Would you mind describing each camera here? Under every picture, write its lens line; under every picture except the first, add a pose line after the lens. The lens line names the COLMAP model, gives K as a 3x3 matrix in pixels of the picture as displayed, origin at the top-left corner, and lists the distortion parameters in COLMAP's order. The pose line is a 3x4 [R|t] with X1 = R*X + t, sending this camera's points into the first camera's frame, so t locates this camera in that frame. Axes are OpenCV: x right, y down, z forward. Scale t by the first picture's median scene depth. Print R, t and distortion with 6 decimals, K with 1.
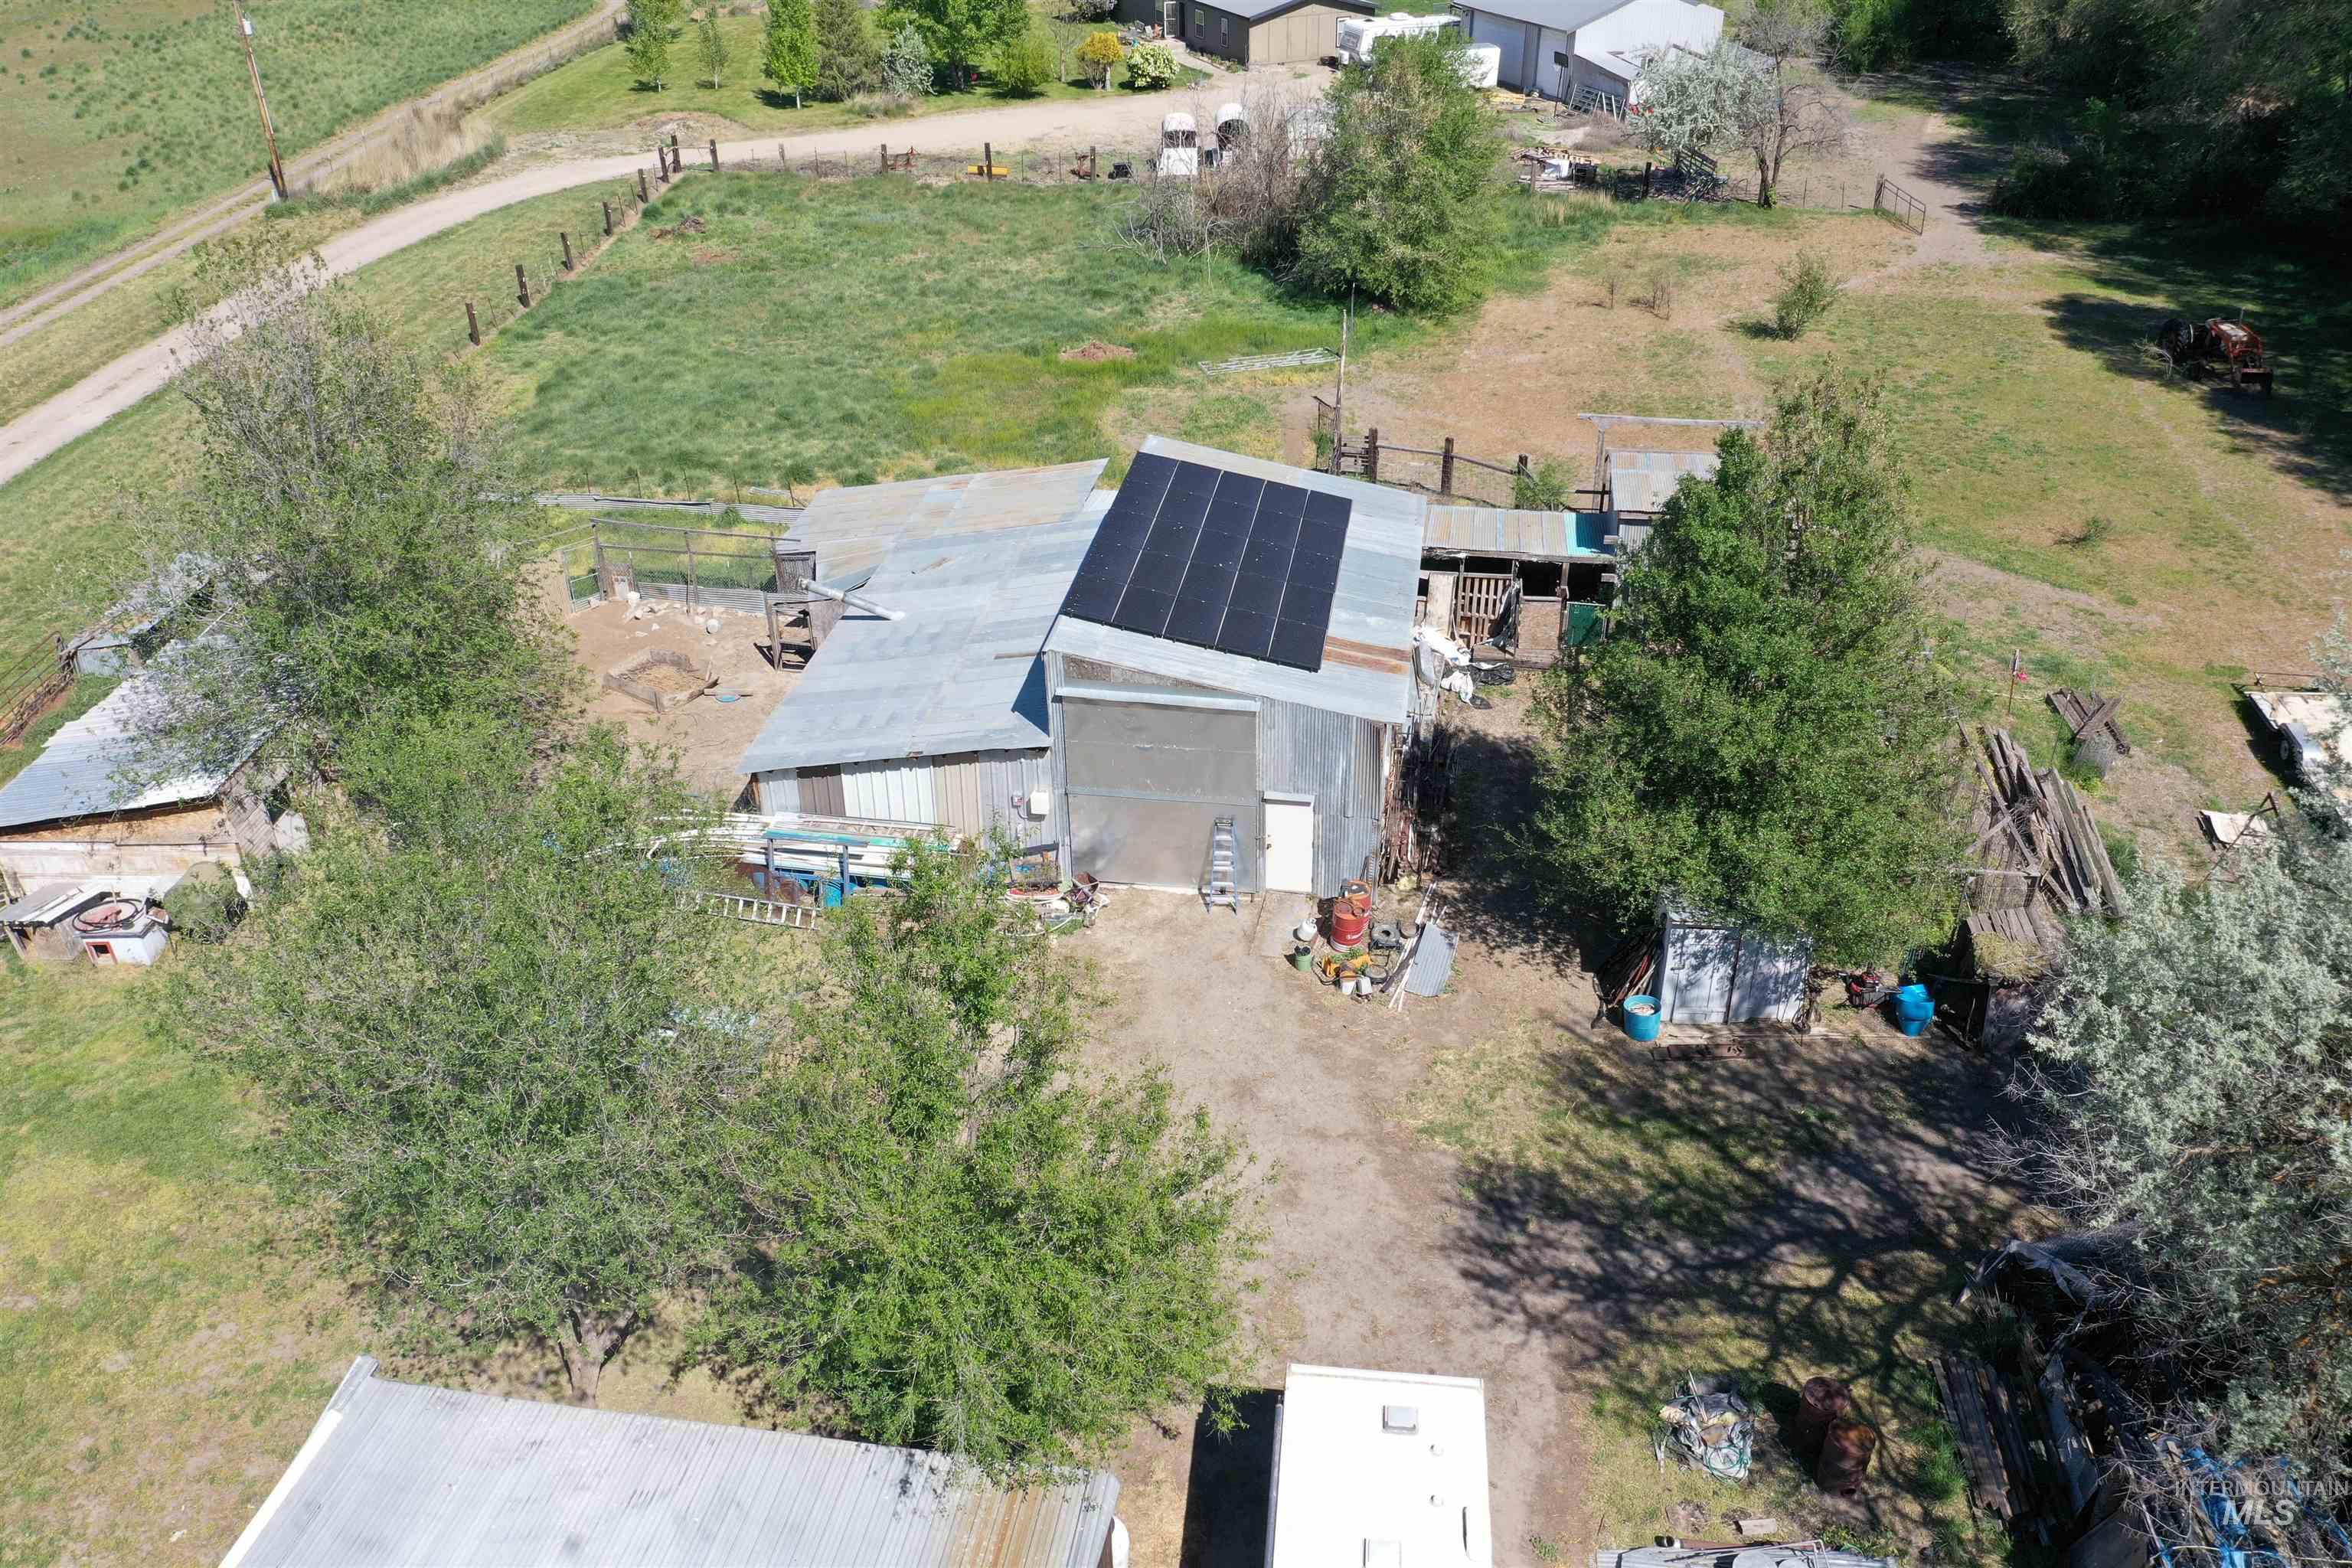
lens RADIAL K [[1871.6, 0, 1176.7], [0, 1871.6, 787.2], [0, 0, 1]] dist [-0.005977, 0.003413]
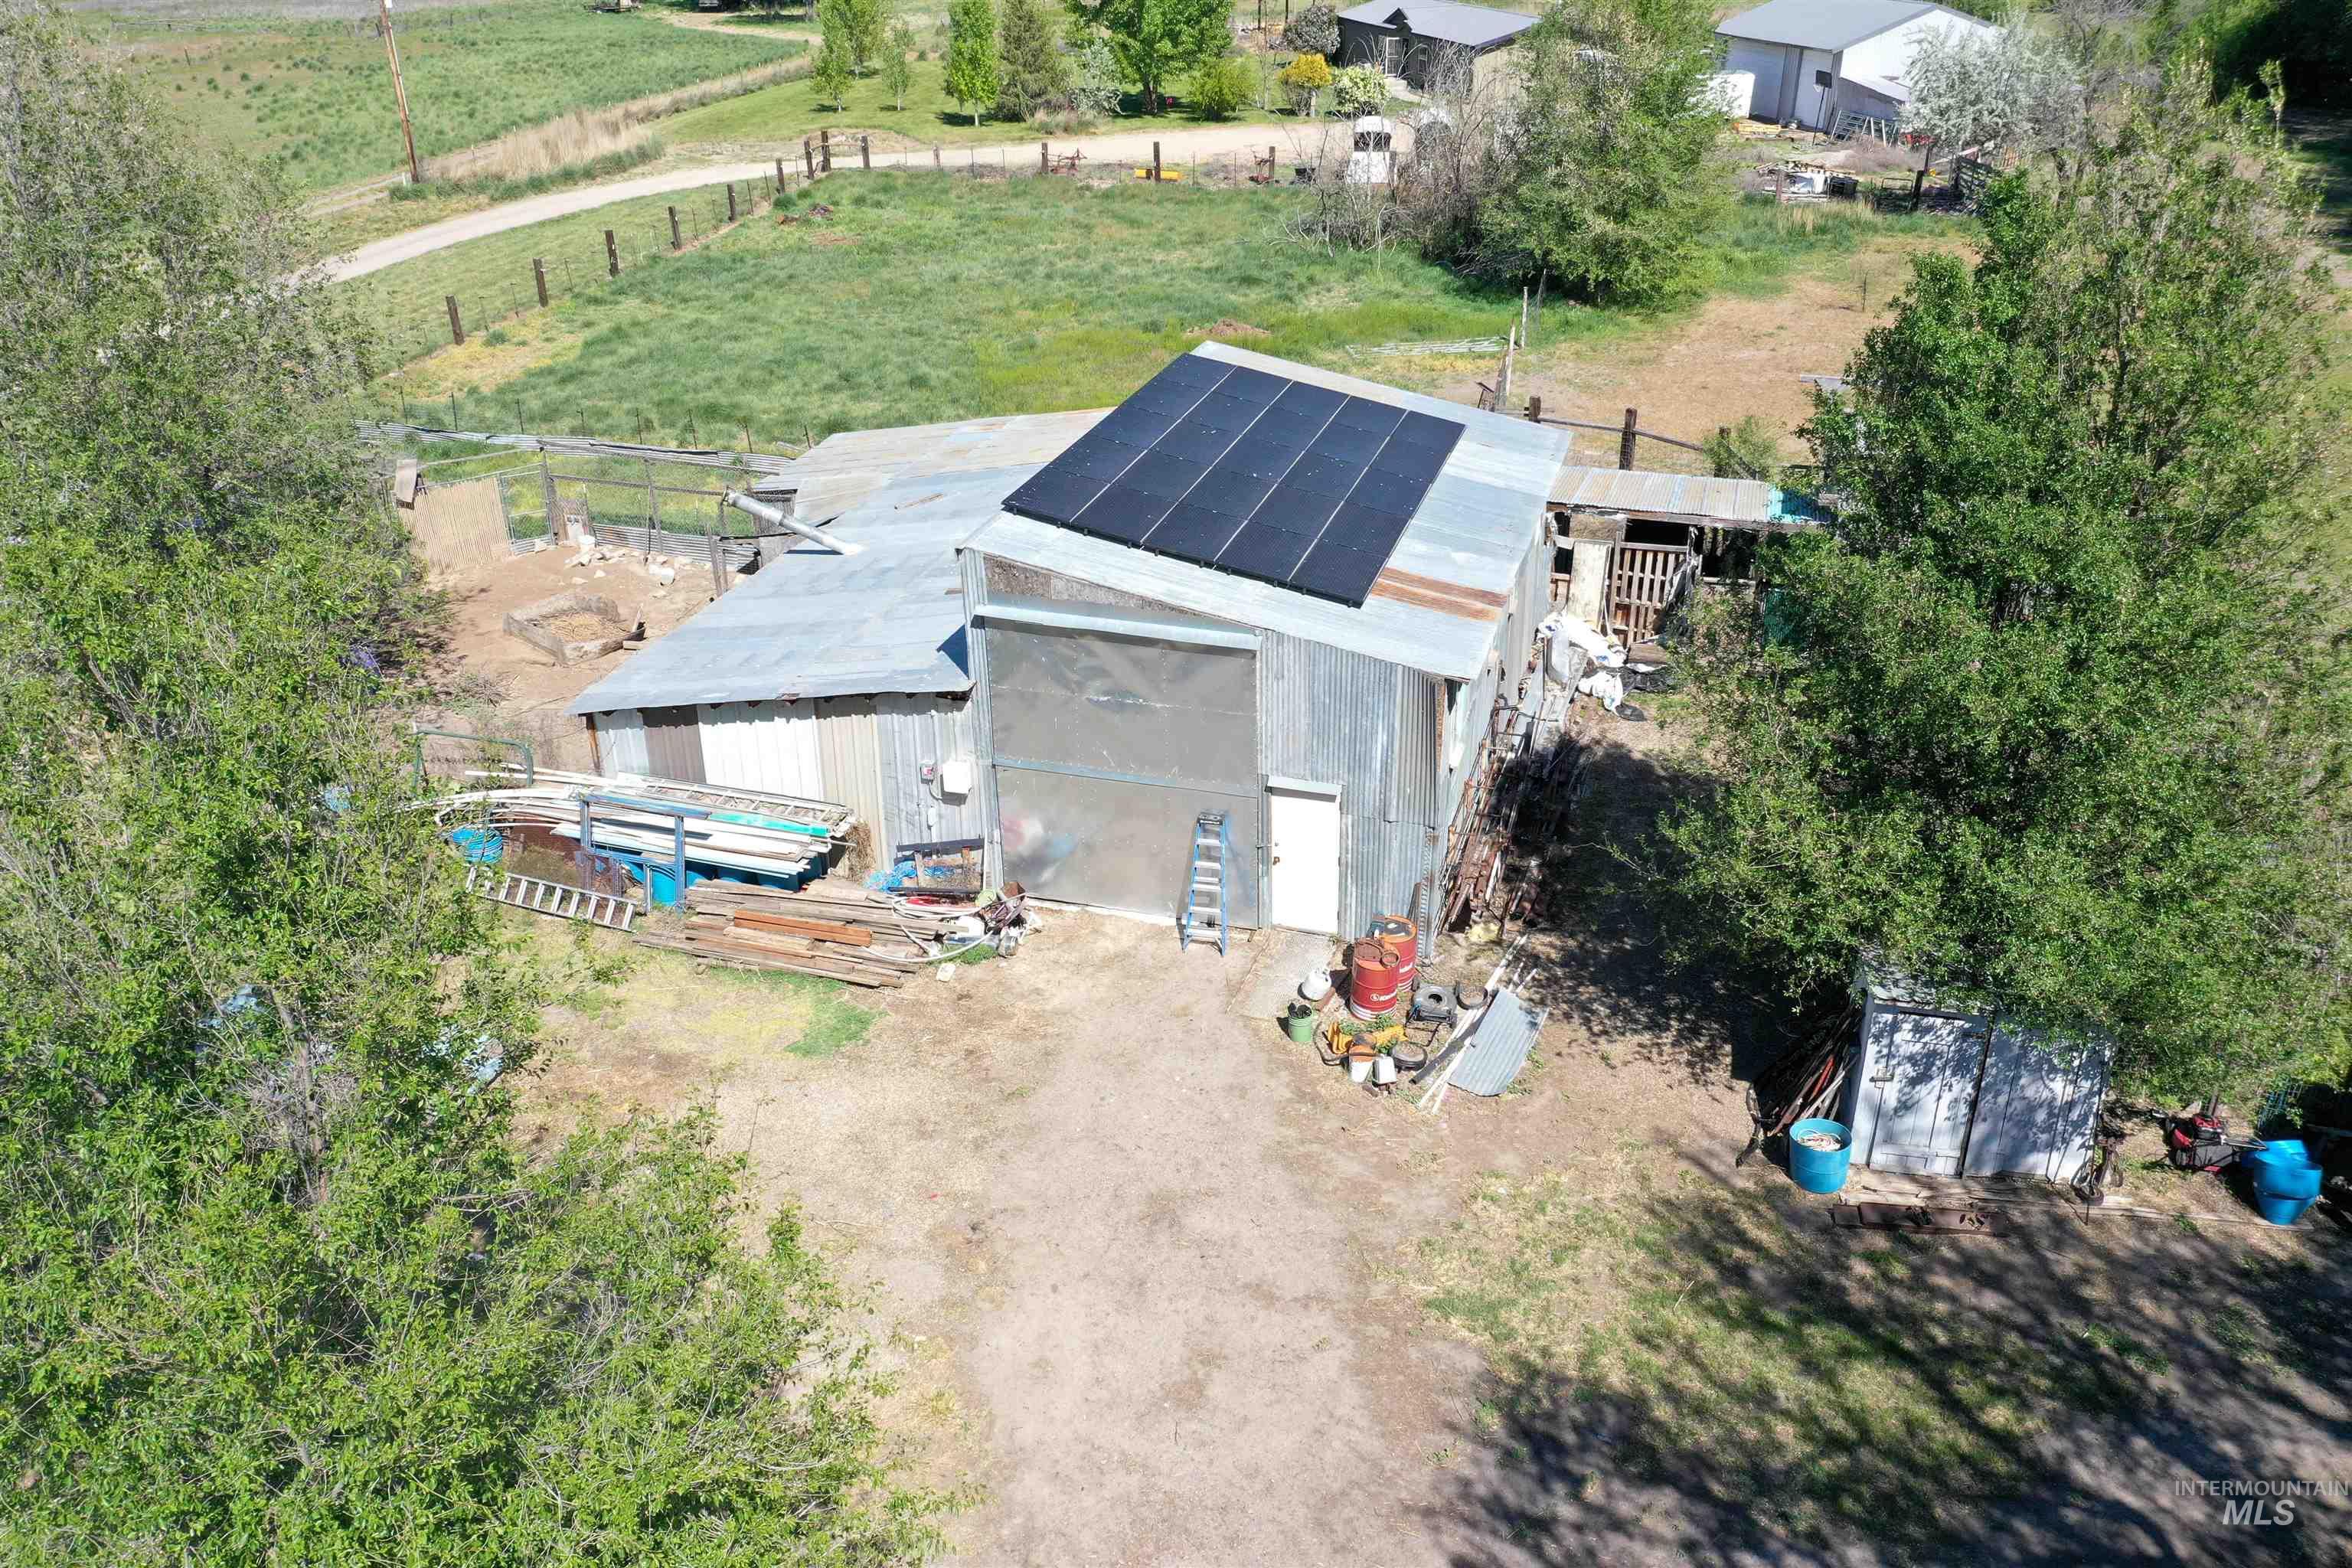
lens RADIAL K [[1871.6, 0, 1166.6], [0, 1871.6, 775.9], [0, 0, 1]] dist [-0.005977, 0.003413]
pose [[0.989187, 0.061864, -0.132970, 0.096656], [-0.071656, 0.994959, -0.070159, 0.050712], [0.127959, 0.078928, 0.988634, 0.307929]]
